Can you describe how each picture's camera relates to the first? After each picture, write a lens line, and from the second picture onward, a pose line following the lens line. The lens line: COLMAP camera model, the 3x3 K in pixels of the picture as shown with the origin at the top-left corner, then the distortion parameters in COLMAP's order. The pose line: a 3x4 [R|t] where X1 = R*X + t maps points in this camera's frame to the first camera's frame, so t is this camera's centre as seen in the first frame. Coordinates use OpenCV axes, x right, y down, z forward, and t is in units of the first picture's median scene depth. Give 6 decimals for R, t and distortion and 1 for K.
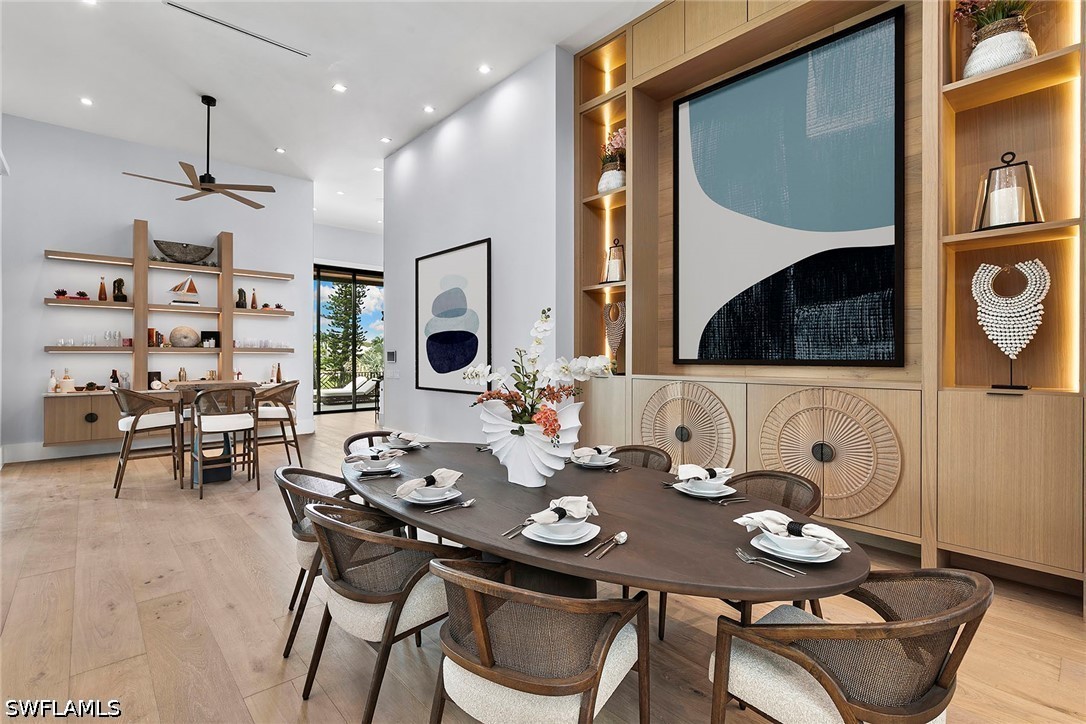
lens RADIAL K [[509.6, 0, 550.1], [0, 509.6, 362.1], [0, 0, 1]] dist [-0.000256, 0.000248]
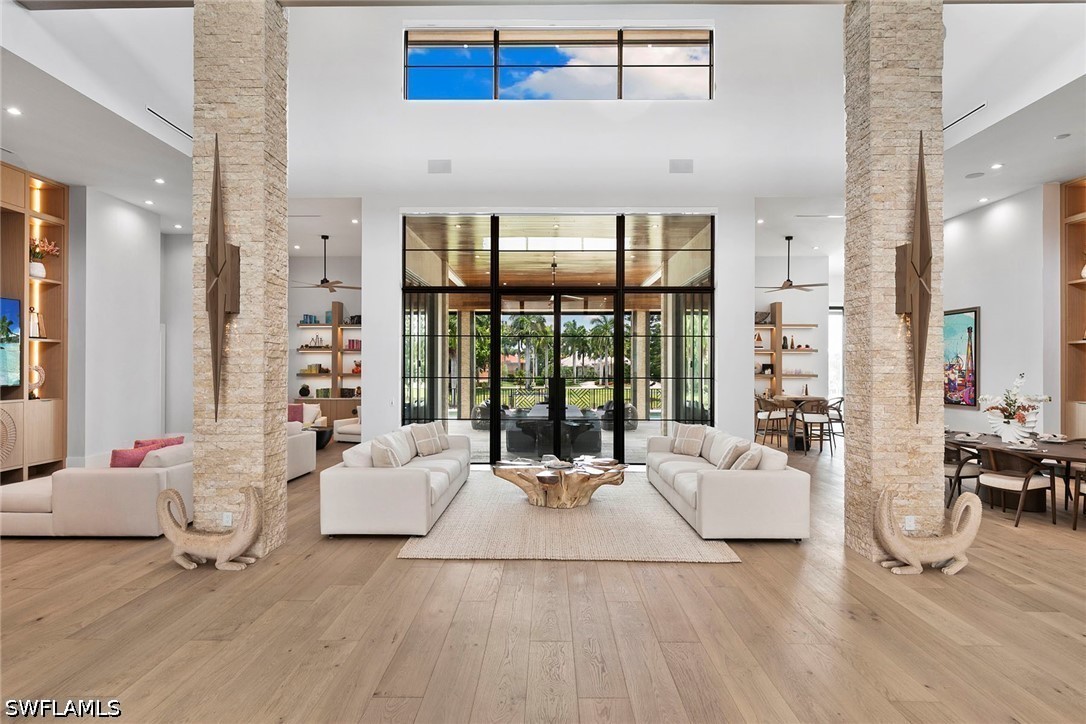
lens RADIAL K [[585.6, 0, 543.8], [0, 585.6, 361.8], [0, 0, 1]] dist [0.008908, 0.001493]
pose [[0.733771, -0.003094, -0.679390, 0.078415], [-0.011359, 0.999794, -0.016822, -0.029765], [0.679302, 0.020061, 0.733584, -0.895193]]
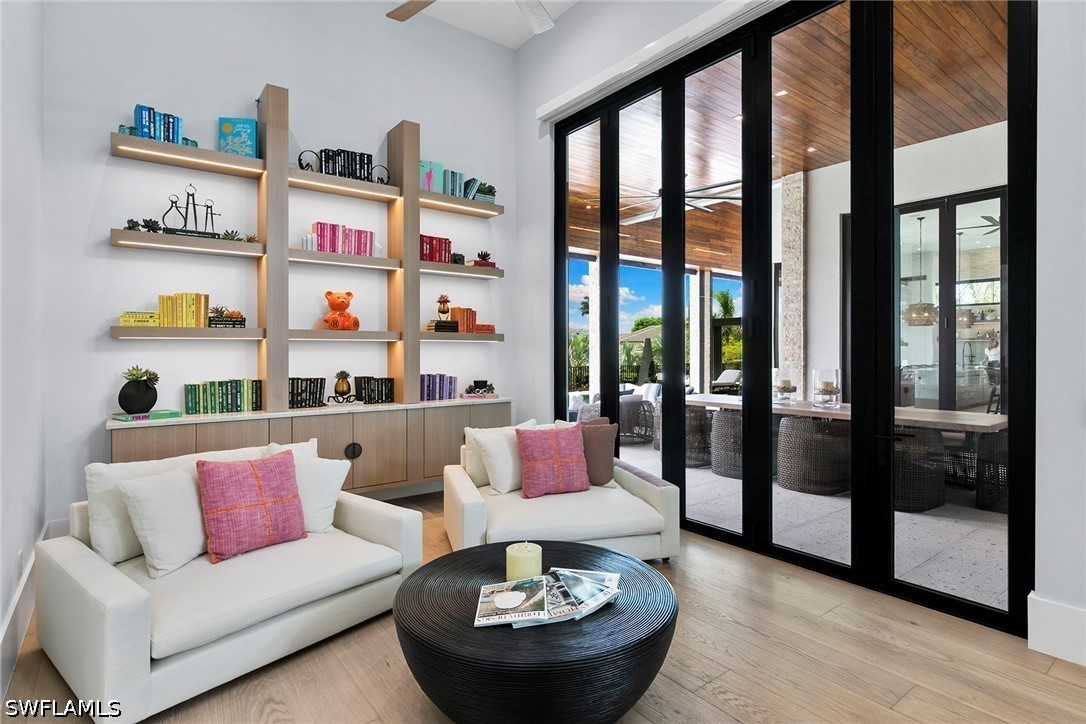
lens RADIAL K [[562.7, 0, 545.1], [0, 562.7, 348.6], [0, 0, 1]] dist [-0.002551, -0.001105]
pose [[0.997789, 0.006043, -0.066187, -1.448429], [-0.006629, 0.999941, -0.008632, 0.005995], [0.066130, 0.009052, 0.997770, -0.474231]]
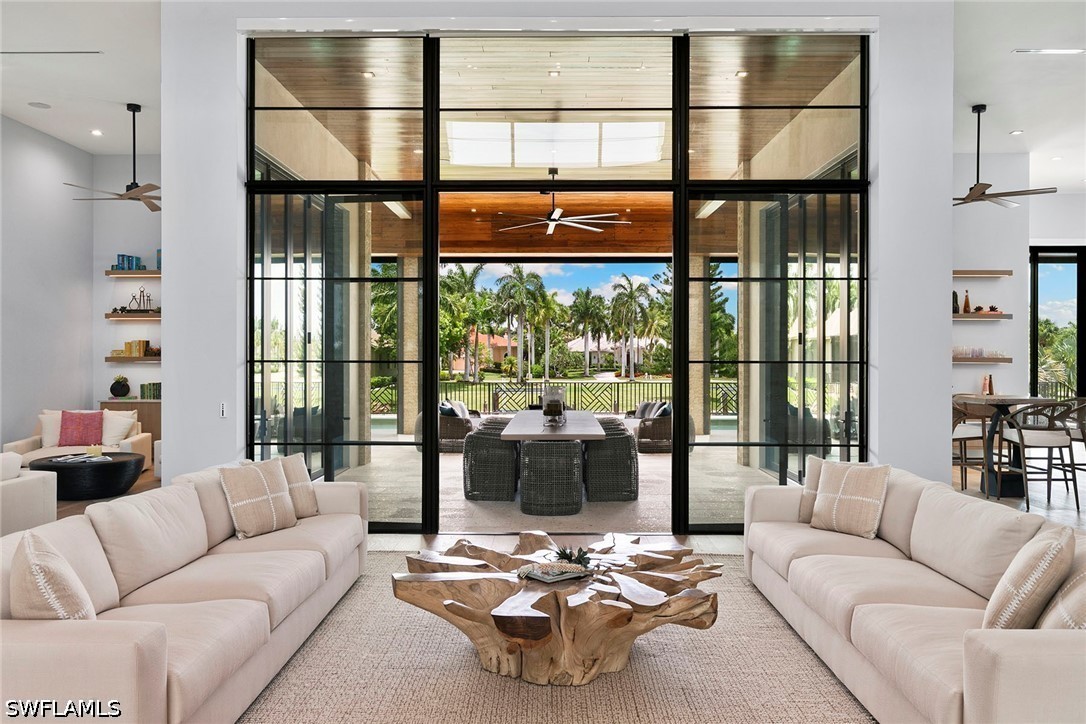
lens RADIAL K [[805.3, 0, 544.0], [0, 805.3, 355.9], [0, 0, 1]] dist [0.002381, 0.000425]
pose [[0.733331, 0.004725, -0.679856, -0.186315], [-0.010195, 0.999940, -0.004048, -0.018978], [0.679796, 0.009900, 0.733335, -0.582310]]
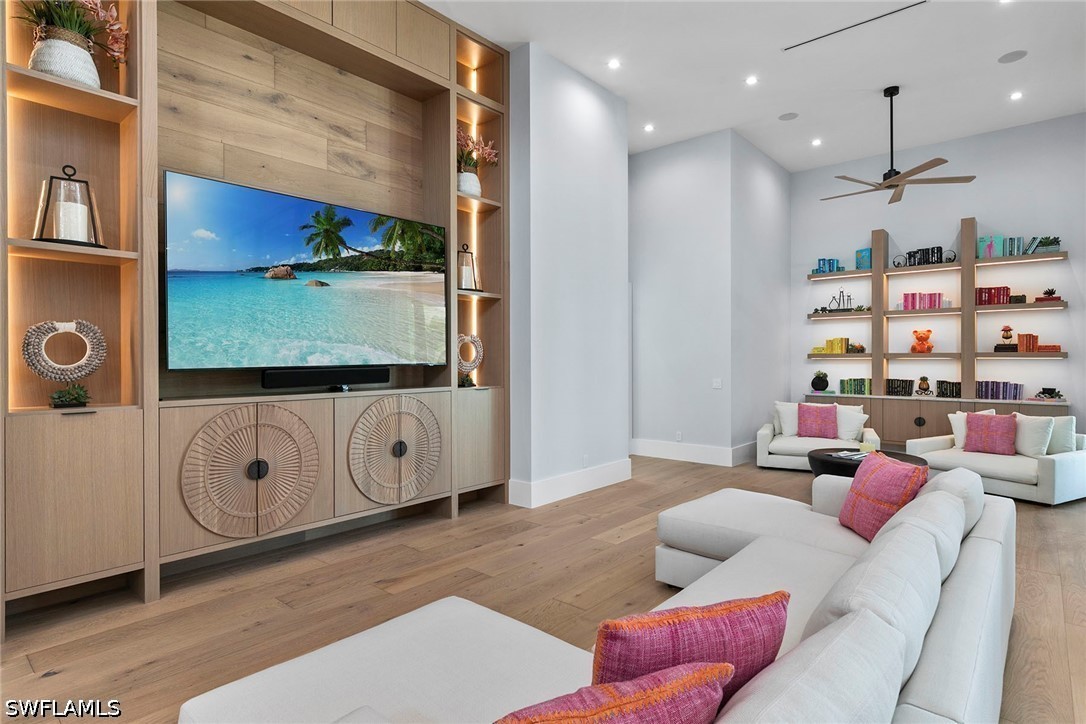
lens RADIAL K [[585.6, 0, 547.5], [0, 585.6, 361.2], [0, 0, 1]] dist [0.008908, 0.001493]
pose [[0.128733, 0.007716, -0.991649, -0.703866], [-0.010076, 0.999928, 0.006472, -0.002105], [0.991628, 0.009159, 0.128801, -0.718878]]
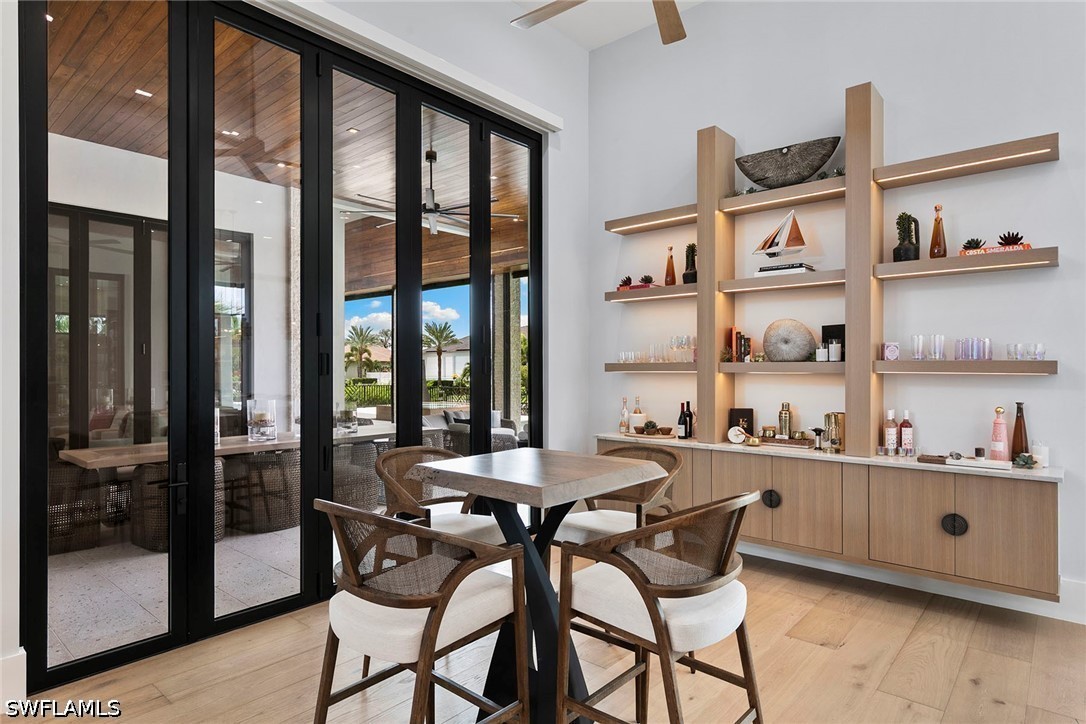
lens RADIAL K [[585.6, 0, 551.0], [0, 585.6, 366.2], [0, 0, 1]] dist [0.008908, 0.001493]
pose [[0.125916, -0.000142, -0.992041, -0.199309], [-0.009296, 0.999956, -0.001323, -0.022708], [0.991997, 0.009389, 0.125909, 0.729162]]
